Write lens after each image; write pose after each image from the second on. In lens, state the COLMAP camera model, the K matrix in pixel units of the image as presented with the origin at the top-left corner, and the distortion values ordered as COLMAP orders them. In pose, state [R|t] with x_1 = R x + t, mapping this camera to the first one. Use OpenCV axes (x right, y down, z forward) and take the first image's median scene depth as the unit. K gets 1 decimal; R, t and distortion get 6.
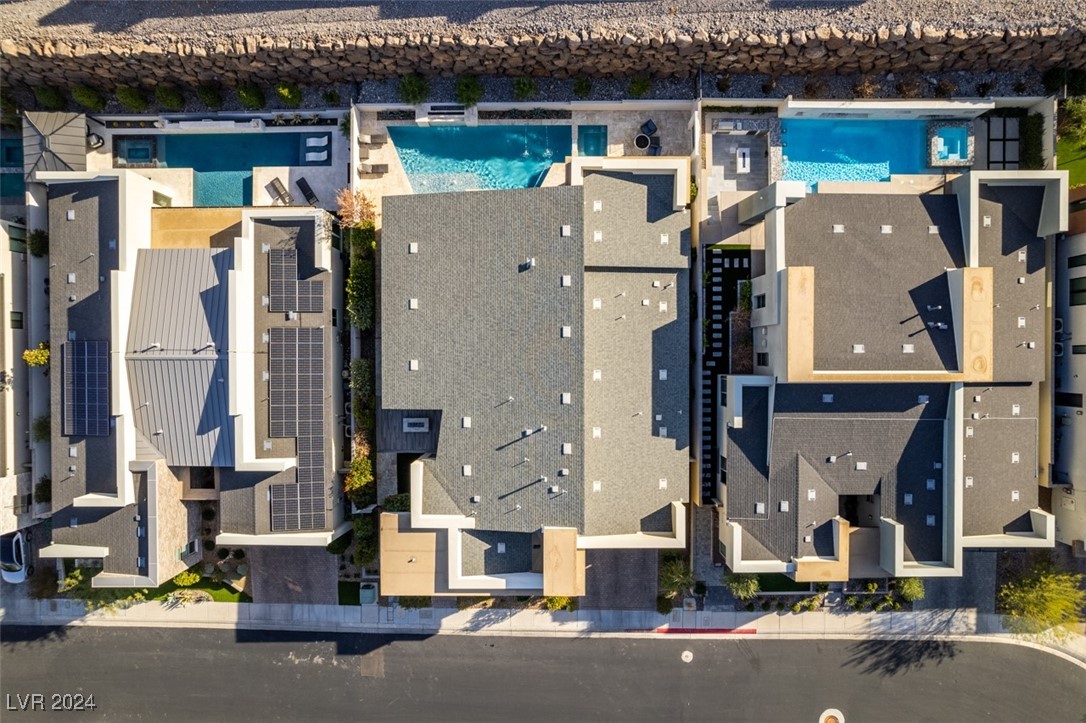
lens RADIAL K [[697.5, 0, 543.0], [0, 697.5, 361.5], [0, 0, 1]] dist [-0.074599, 0.064239]
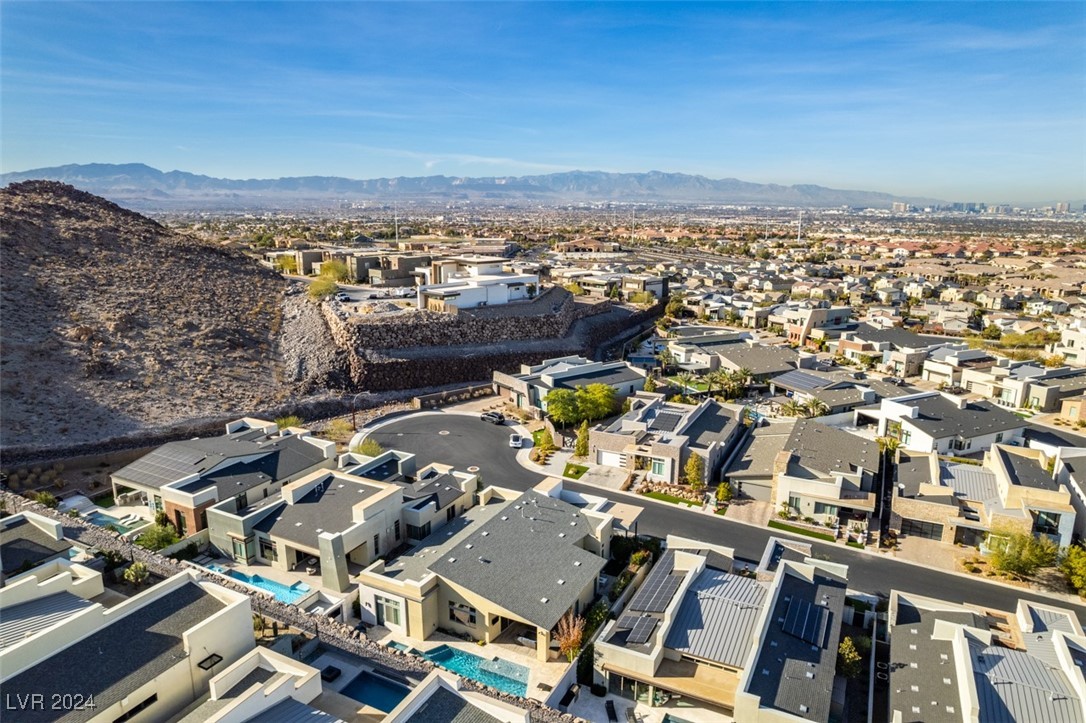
lens RADIAL K [[697.5, 0, 543.0], [0, 697.5, 361.5], [0, 0, 1]] dist [-0.074599, 0.064239]
pose [[-0.891399, -0.101907, 0.441615, -0.724249], [0.453202, -0.209054, 0.866547, -1.233118], [0.004014, 0.972580, 0.232535, 0.170481]]
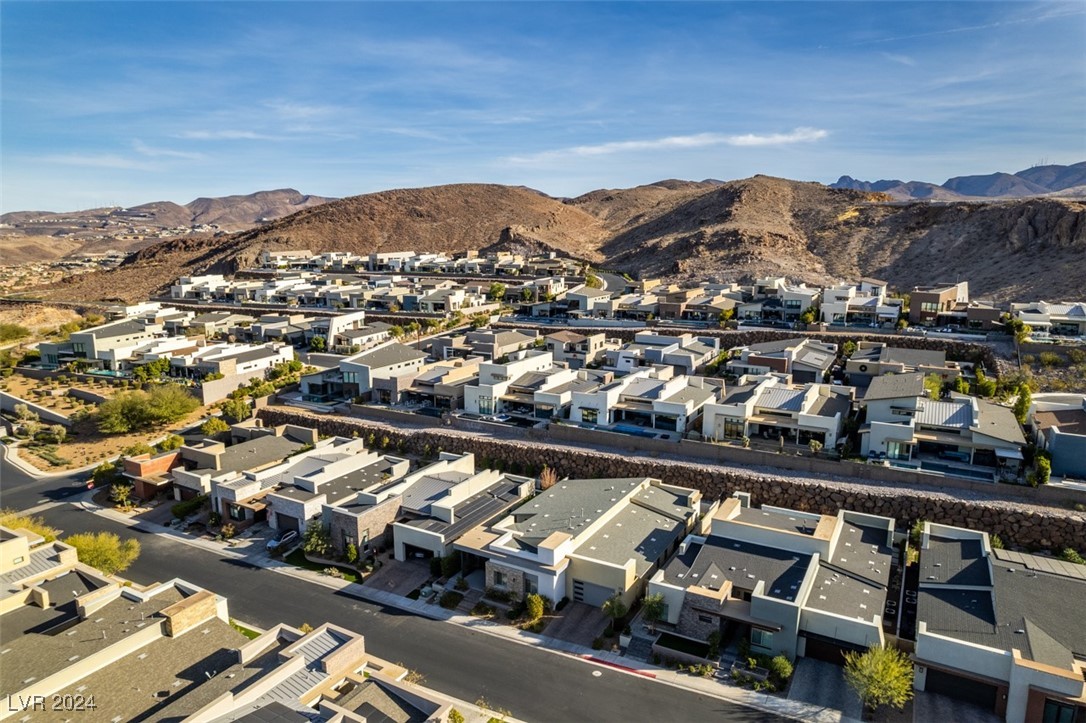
lens RADIAL K [[697.5, 0, 543.0], [0, 697.5, 361.5], [0, 0, 1]] dist [-0.074599, 0.064239]
pose [[0.867916, 0.092906, -0.487945, 0.717915], [-0.496616, 0.143093, -0.856094, 1.540999], [-0.009715, 0.985339, 0.170332, 0.241887]]
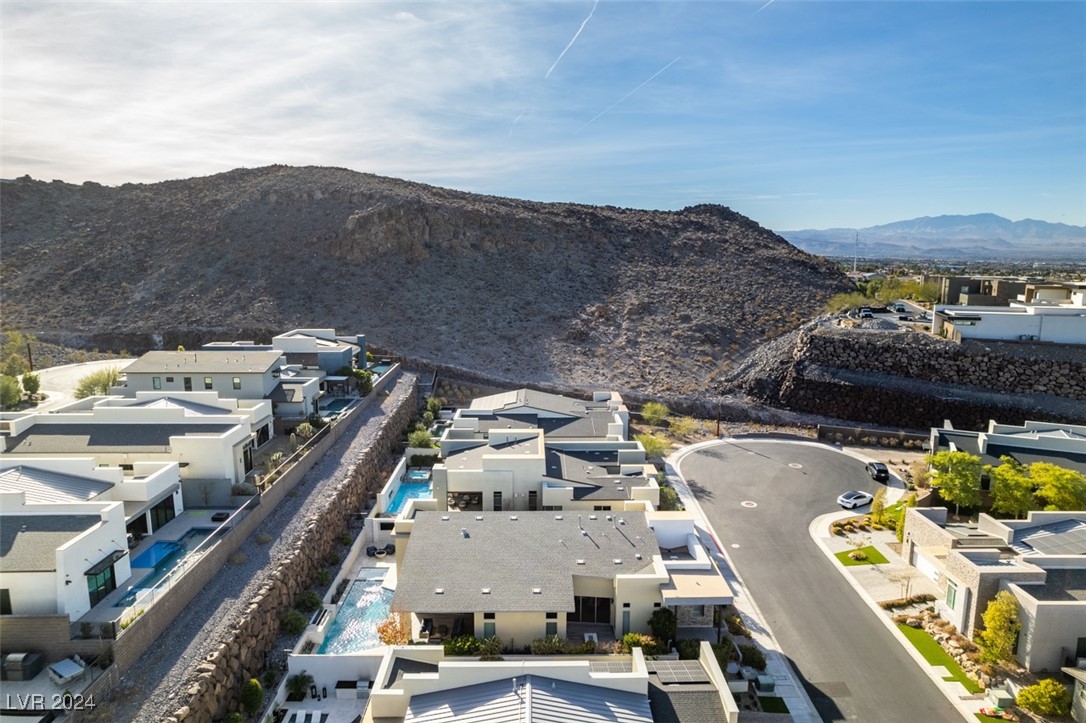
lens RADIAL K [[697.5, 0, 543.0], [0, 697.5, 361.5], [0, 0, 1]] dist [-0.074599, 0.064239]
pose [[-0.012572, -0.157838, 0.987385, -1.232529], [0.999904, -0.007694, 0.011501, 0.005067], [0.005781, 0.987435, 0.157920, 0.394864]]
